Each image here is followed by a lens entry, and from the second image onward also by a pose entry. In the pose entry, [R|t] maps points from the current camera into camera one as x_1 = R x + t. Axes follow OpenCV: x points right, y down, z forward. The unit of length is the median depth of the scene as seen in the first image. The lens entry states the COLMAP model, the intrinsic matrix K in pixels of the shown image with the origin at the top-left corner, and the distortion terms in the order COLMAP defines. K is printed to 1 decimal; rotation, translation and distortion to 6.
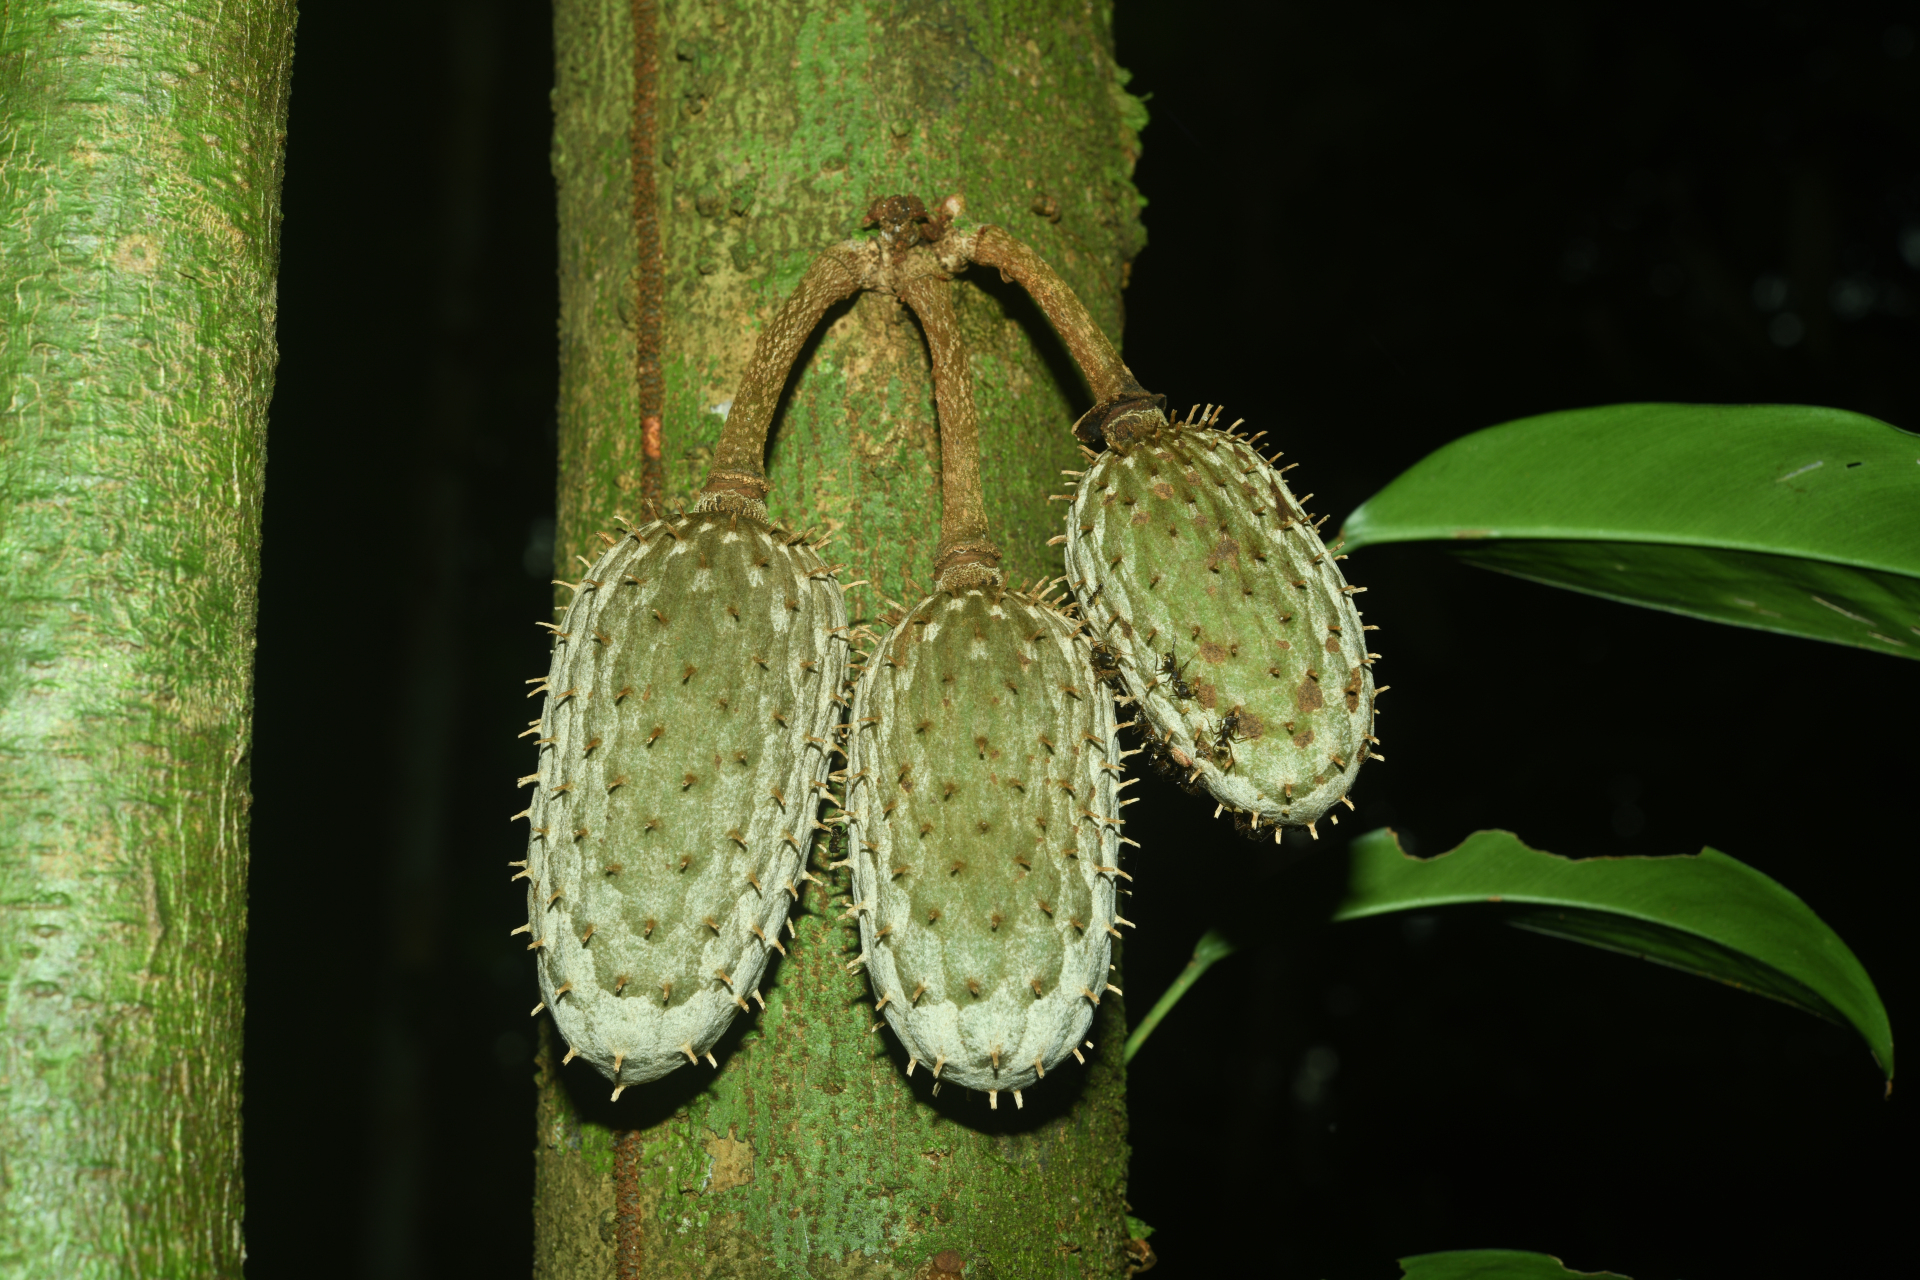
lens RADIAL K [[3324.6, 0, 960.0], [0, 3324.6, 640.0], [0, 0, 1]] dist [-0.048363, 0.366569]
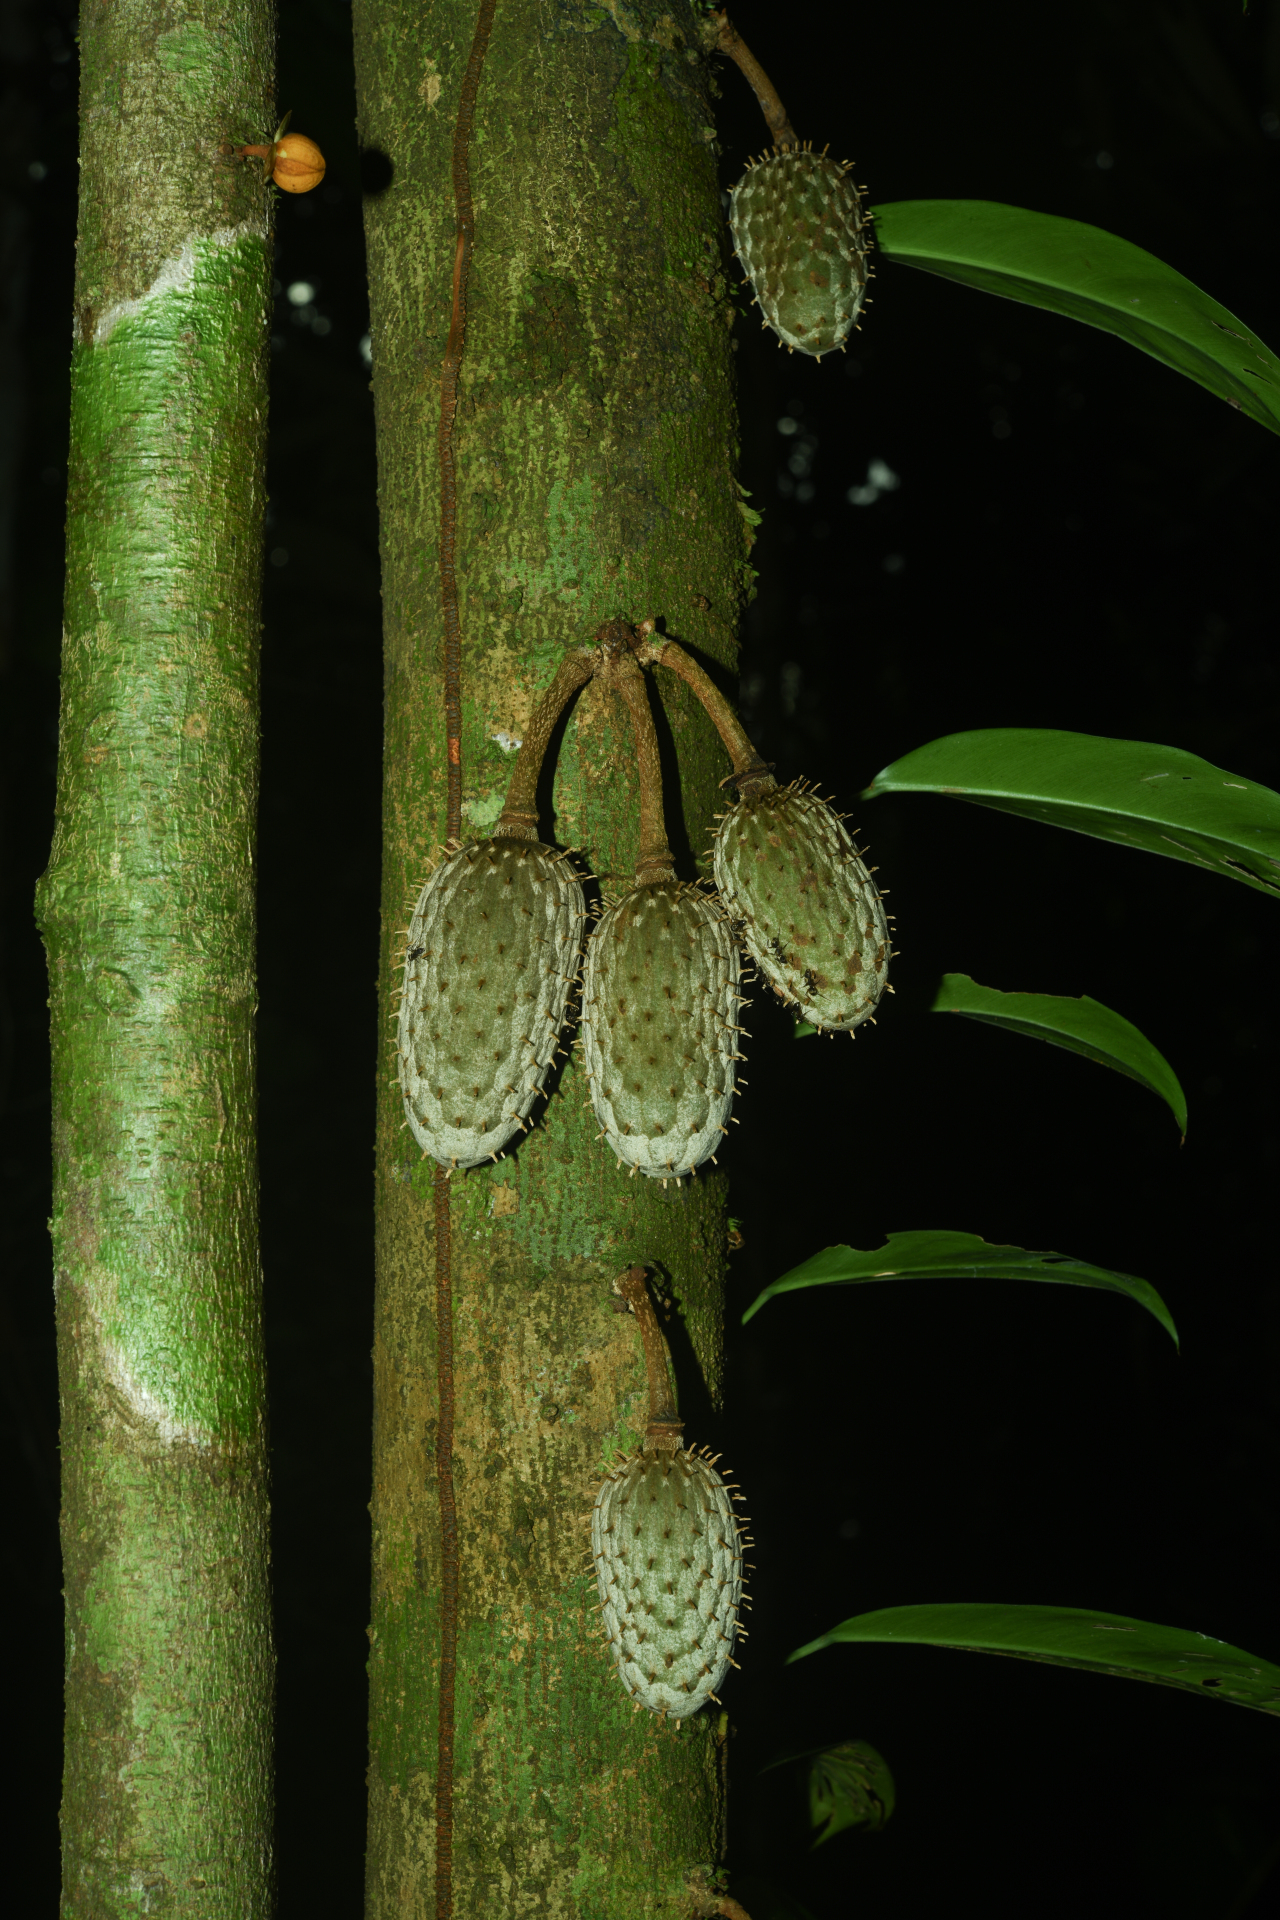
lens RADIAL K [[3324.6, 0, 640.0], [0, 3324.6, 960.0], [0, 0, 1]] dist [-0.048363, 0.366569]
pose [[0.997756, 0.019005, 0.064203, -0.118101], [-0.032645, 0.975262, 0.218630, -0.360144], [-0.058459, -0.220235, 0.973693, -0.685293]]
